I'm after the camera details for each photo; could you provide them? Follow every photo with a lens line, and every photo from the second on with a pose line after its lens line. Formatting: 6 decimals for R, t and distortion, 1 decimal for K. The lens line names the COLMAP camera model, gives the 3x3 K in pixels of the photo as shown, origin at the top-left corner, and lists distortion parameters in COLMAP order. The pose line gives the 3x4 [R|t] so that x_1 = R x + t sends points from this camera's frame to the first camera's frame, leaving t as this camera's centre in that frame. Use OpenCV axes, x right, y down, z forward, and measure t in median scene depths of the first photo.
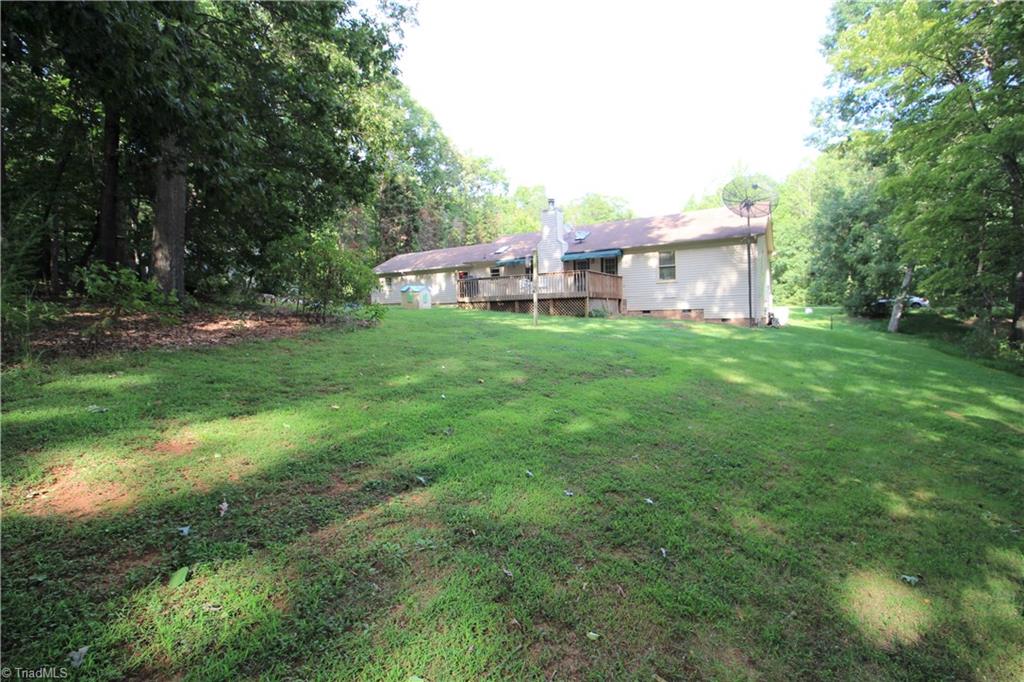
lens RADIAL K [[479.0, 0, 506.0], [0, 479.0, 335.8], [0, 0, 1]] dist [-0.007305, -0.006648]
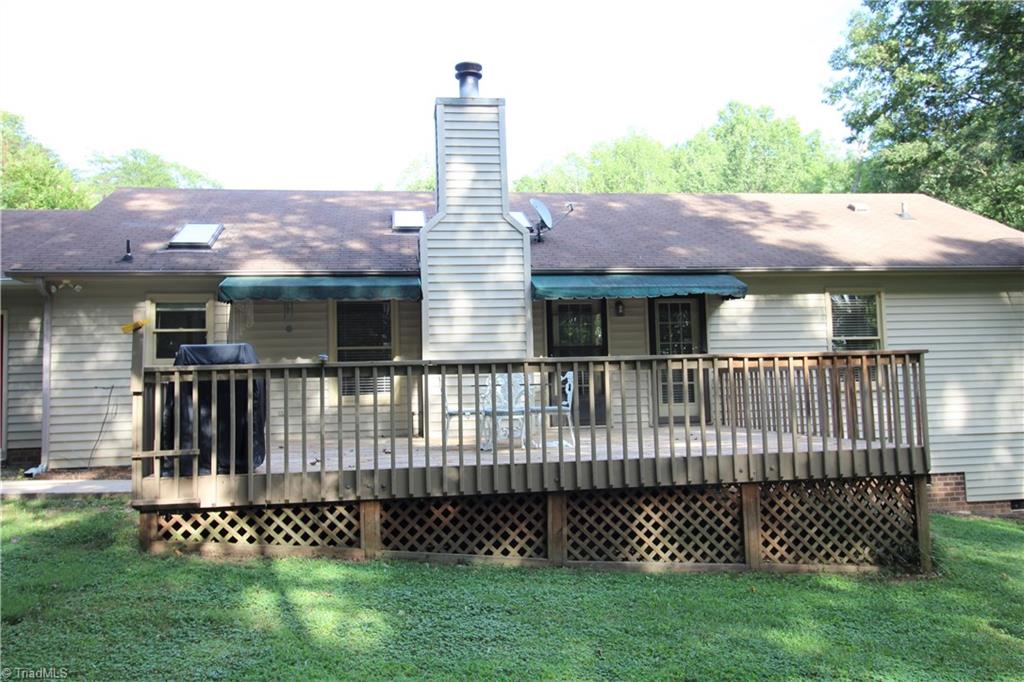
lens RADIAL K [[824.0, 0, 514.2], [0, 824.0, 341.6], [0, 0, 1]] dist [-0.013719, -0.002441]
pose [[0.759043, 0.038085, 0.649925, -0.156472], [0.036541, 0.994222, -0.100936, -0.078521], [-0.650014, 0.100364, 0.753266, 0.595853]]
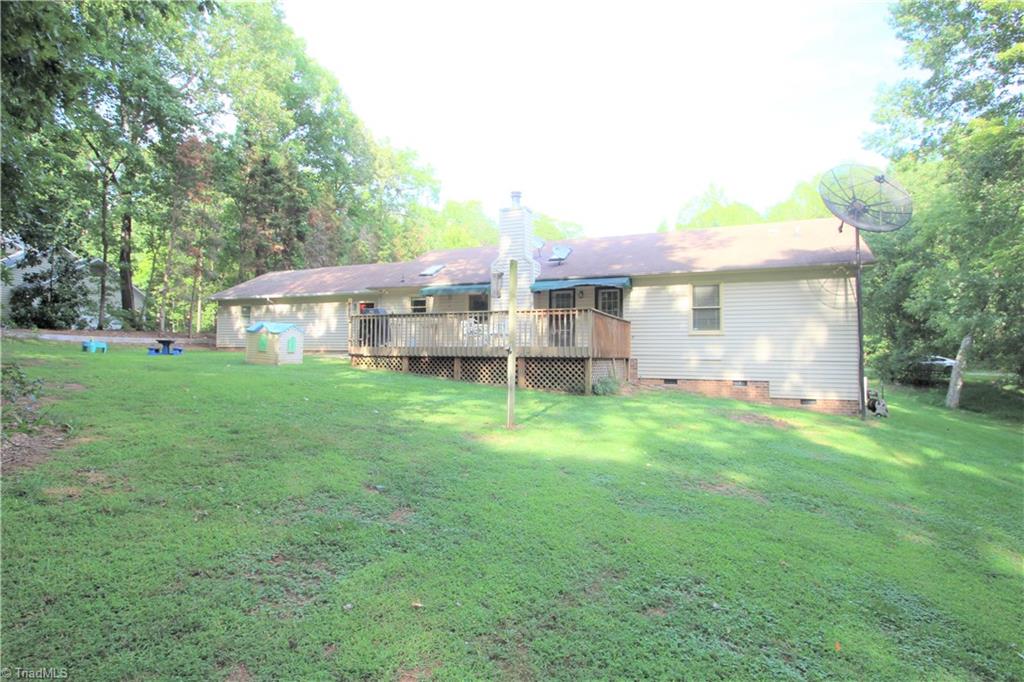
lens RADIAL K [[565.6, 0, 510.4], [0, 565.6, 345.0], [0, 0, 1]] dist [-0.009098, -0.001740]
pose [[0.988770, 0.034763, 0.145348, -0.009899], [-0.025122, 0.997393, -0.067646, -0.035144], [-0.147320, 0.063235, 0.987065, 0.266389]]
